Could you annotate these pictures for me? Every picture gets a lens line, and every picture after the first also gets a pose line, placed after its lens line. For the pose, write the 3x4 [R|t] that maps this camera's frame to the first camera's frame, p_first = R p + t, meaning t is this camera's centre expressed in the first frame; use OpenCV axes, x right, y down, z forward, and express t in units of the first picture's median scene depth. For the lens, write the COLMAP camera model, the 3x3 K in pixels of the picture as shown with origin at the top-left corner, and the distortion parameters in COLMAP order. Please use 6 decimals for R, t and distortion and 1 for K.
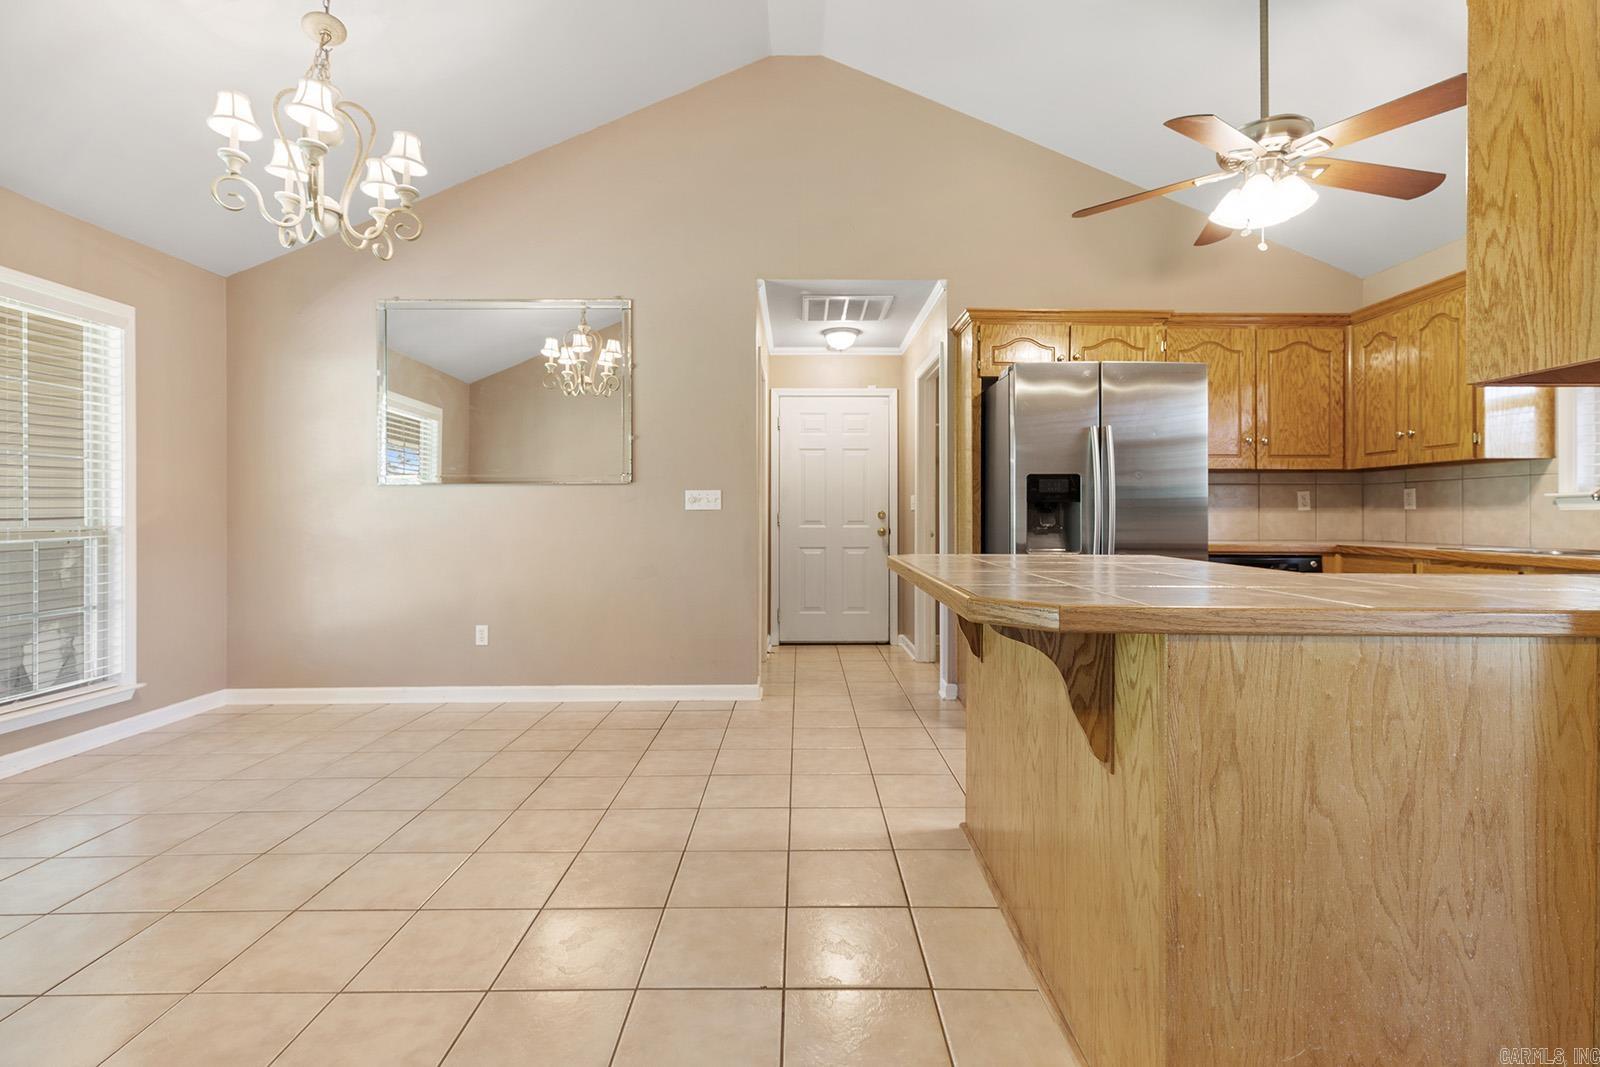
lens RADIAL K [[719.1, 0, 800.5], [0, 719.1, 517.1], [0, 0, 1]] dist [0.003611, 0.000104]
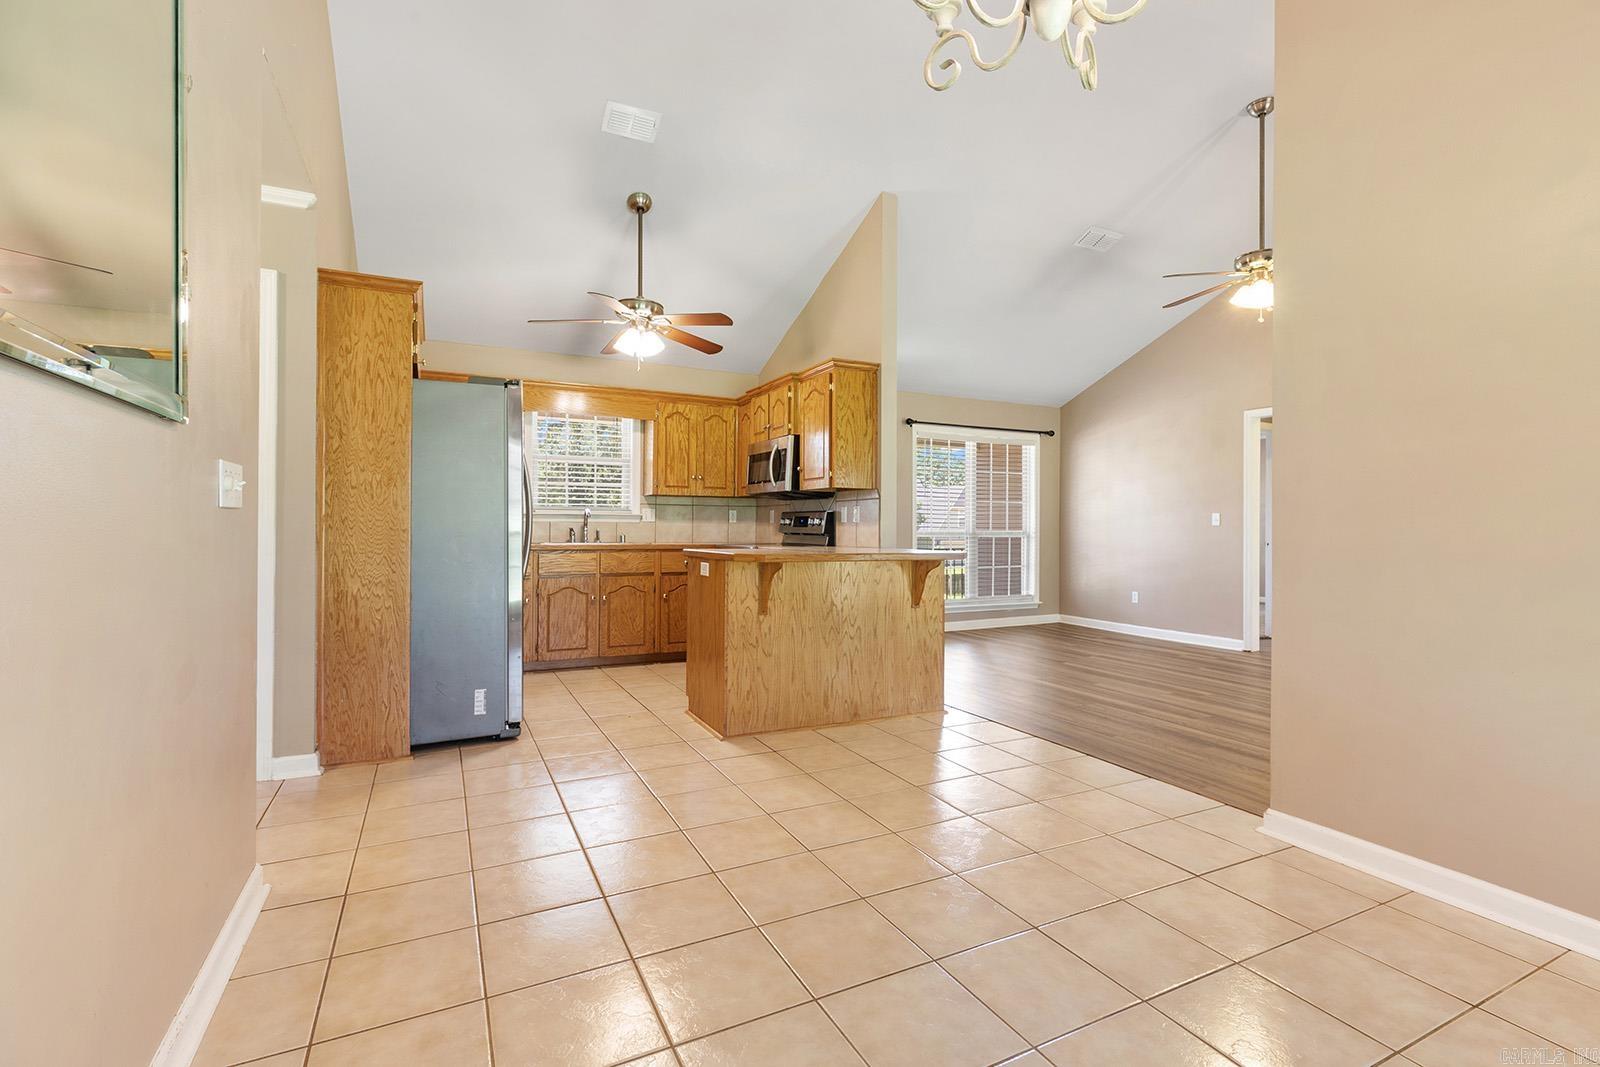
lens RADIAL K [[723.4, 0, 797.3], [0, 723.4, 523.4], [0, 0, 1]] dist [0.001358, -0.000100]
pose [[-0.441812, 0.000951, 0.897107, -0.805783], [-0.005265, 0.999979, -0.003653, -0.001552], [-0.897092, -0.006337, -0.441798, 1.061194]]
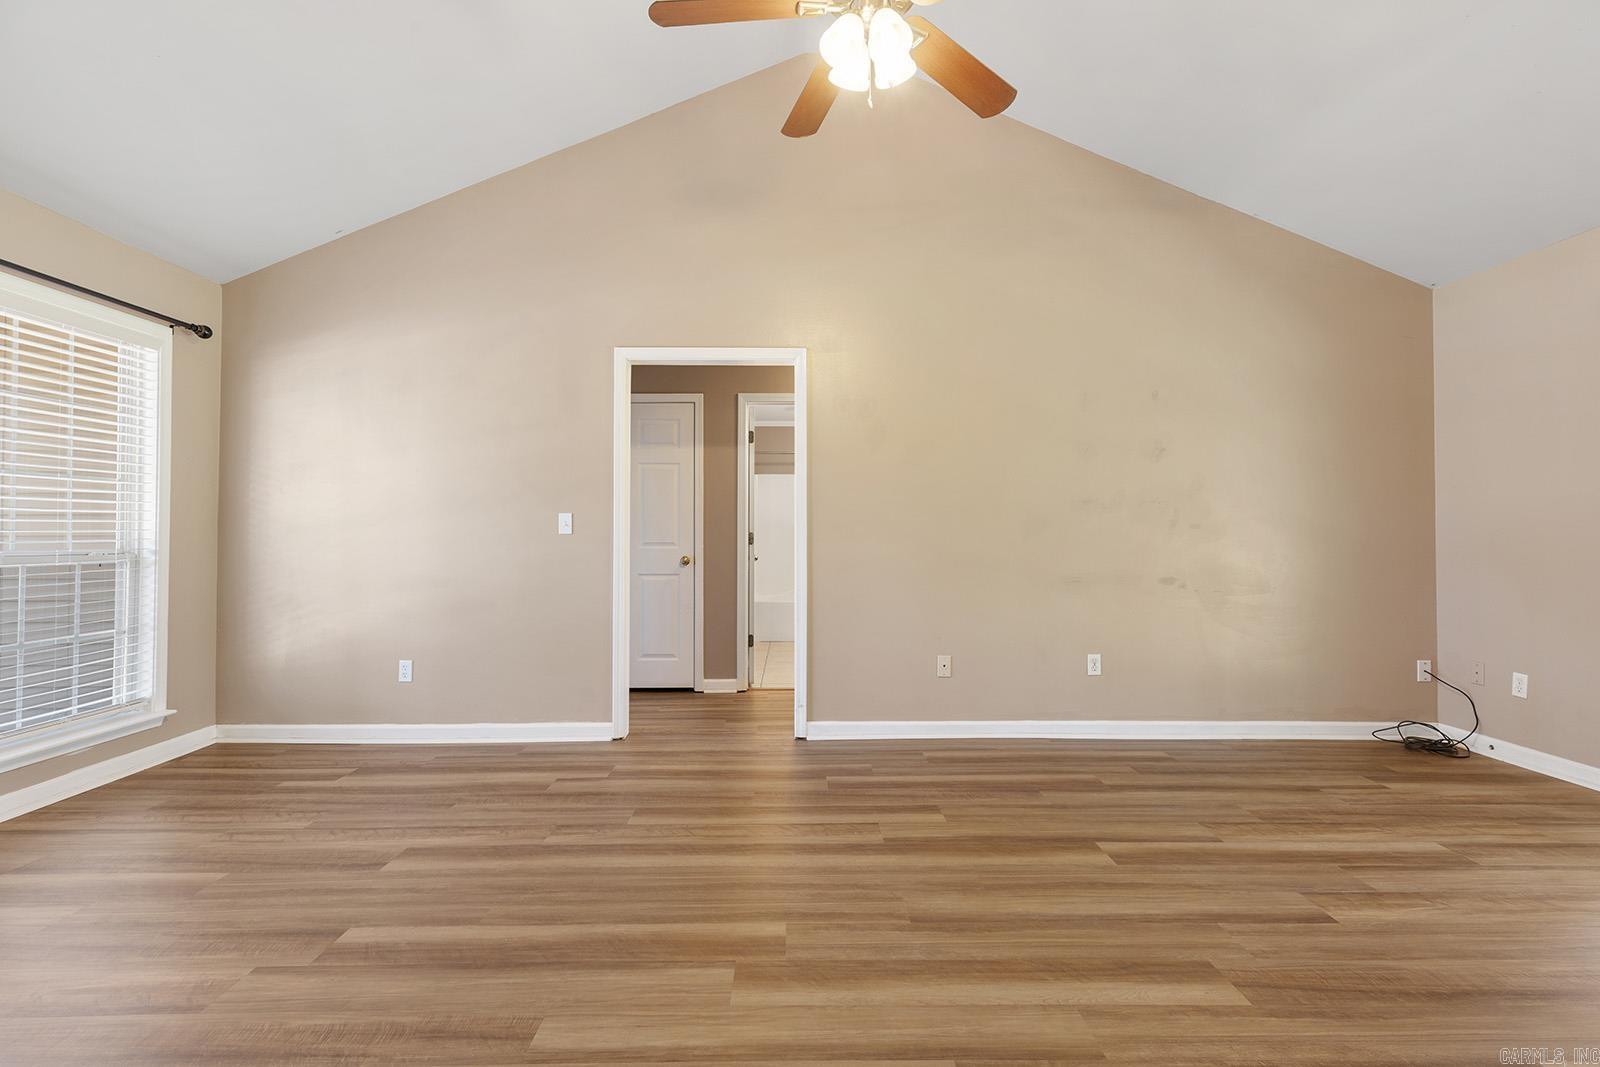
lens RADIAL K [[718.5, 0, 799.4], [0, 718.5, 523.4], [0, 0, 1]] dist [0.003311, -0.000436]
pose [[-0.999990, 0.000687, -0.004390, 0.057029], [0.000767, 0.999834, -0.018200, -0.004351], [0.004377, -0.018203, -0.999825, 0.350499]]
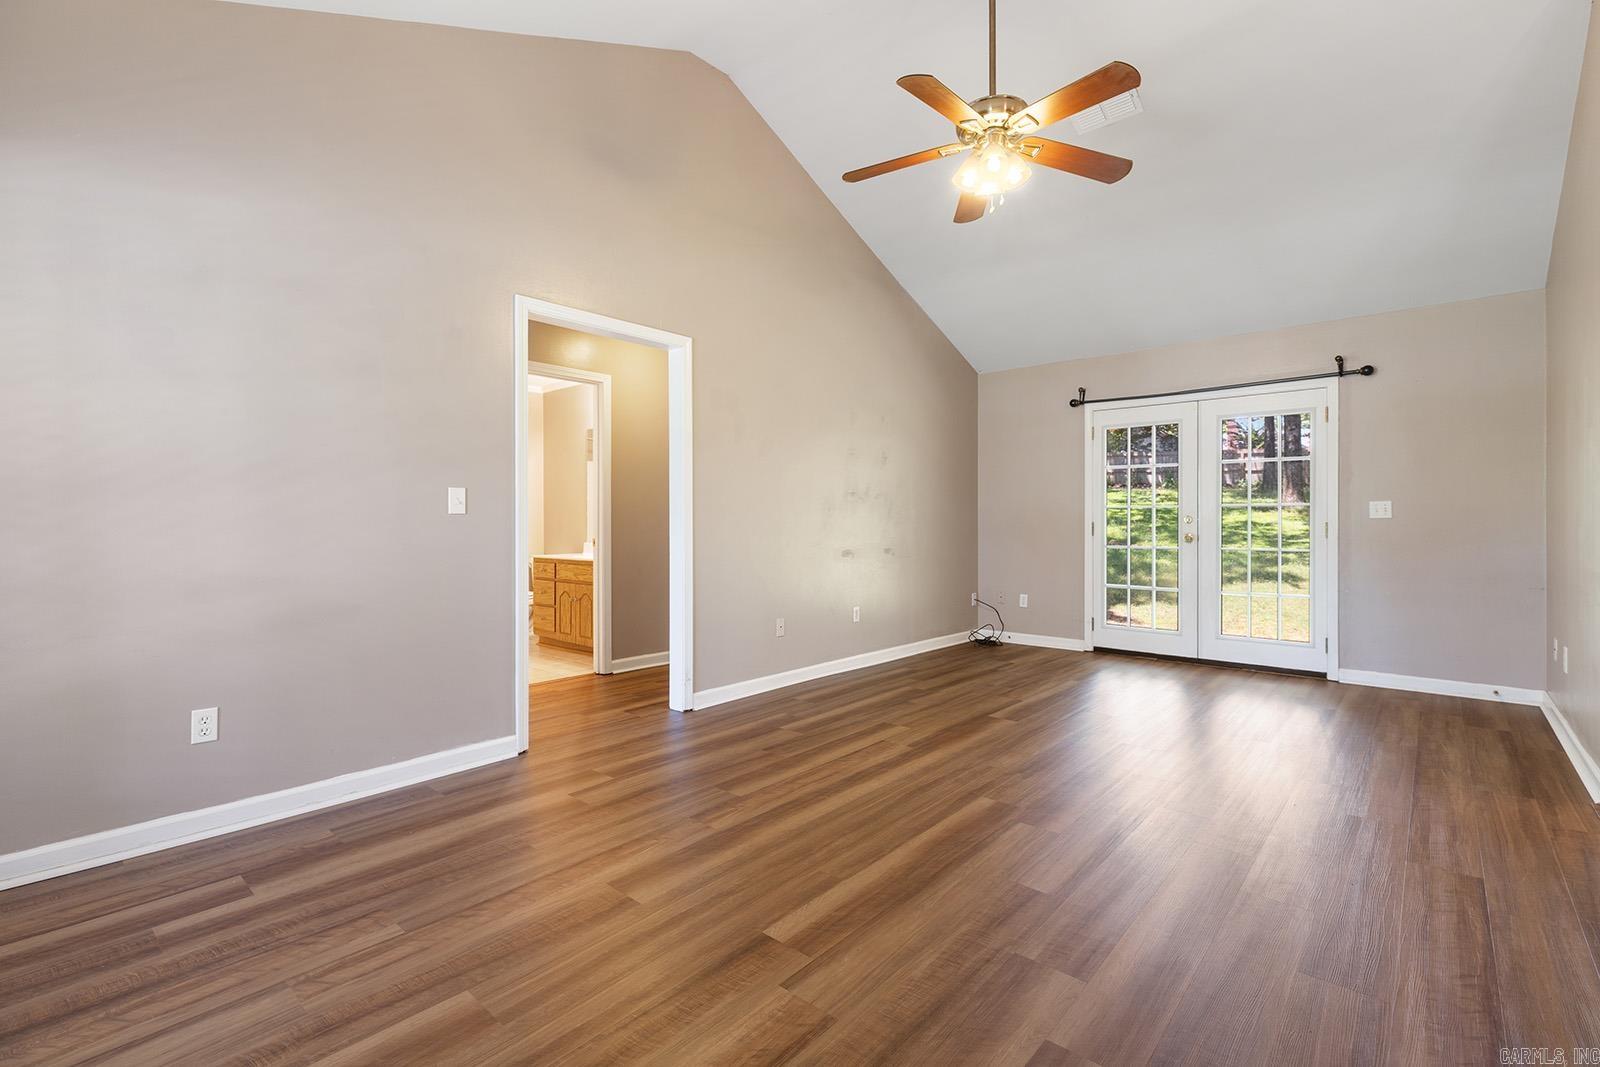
lens RADIAL K [[719.1, 0, 800.5], [0, 719.1, 517.1], [0, 0, 1]] dist [0.003611, 0.000104]
pose [[-0.665694, -0.005430, -0.746205, 0.799822], [-0.000893, 0.999979, -0.006480, 0.001813], [0.746224, -0.003647, -0.665684, 0.147467]]
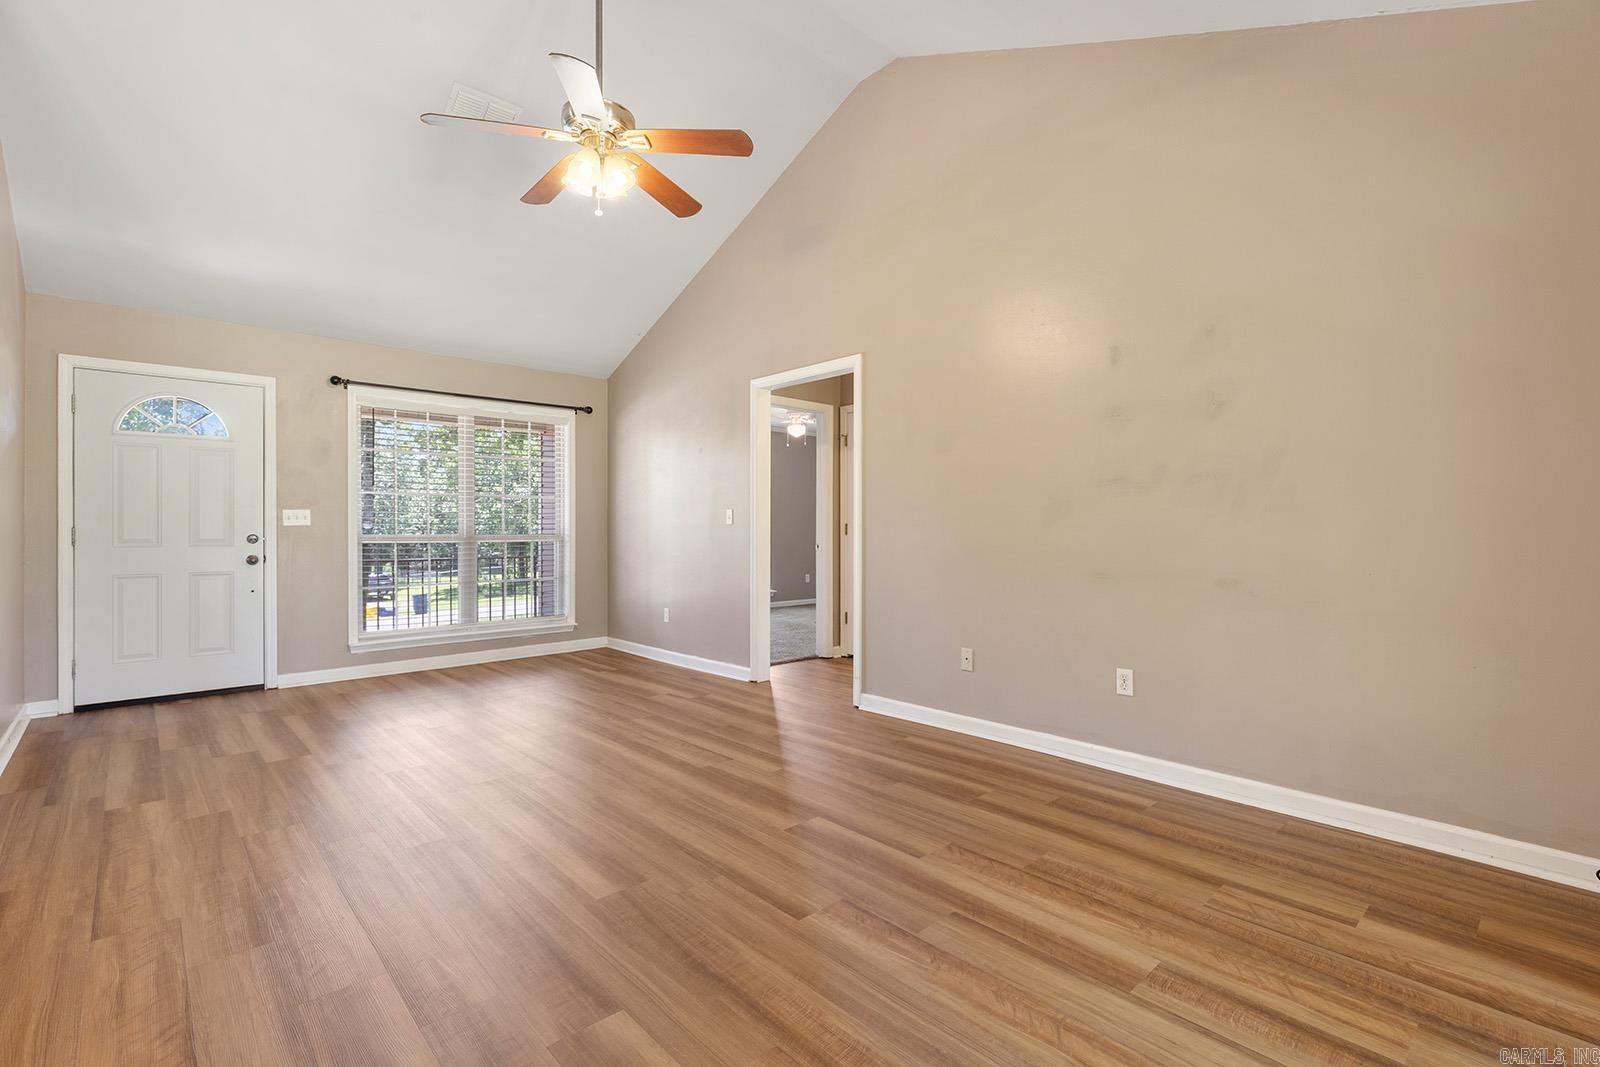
lens RADIAL K [[725.7, 0, 803.1], [0, 725.7, 527.3], [0, 0, 1]] dist [0.001445, 0.000641]
pose [[-0.673609, 0.004535, 0.739074, -0.810789], [0.003592, 0.999989, -0.002862, 0.002212], [-0.739079, 0.000727, -0.673619, 0.143657]]
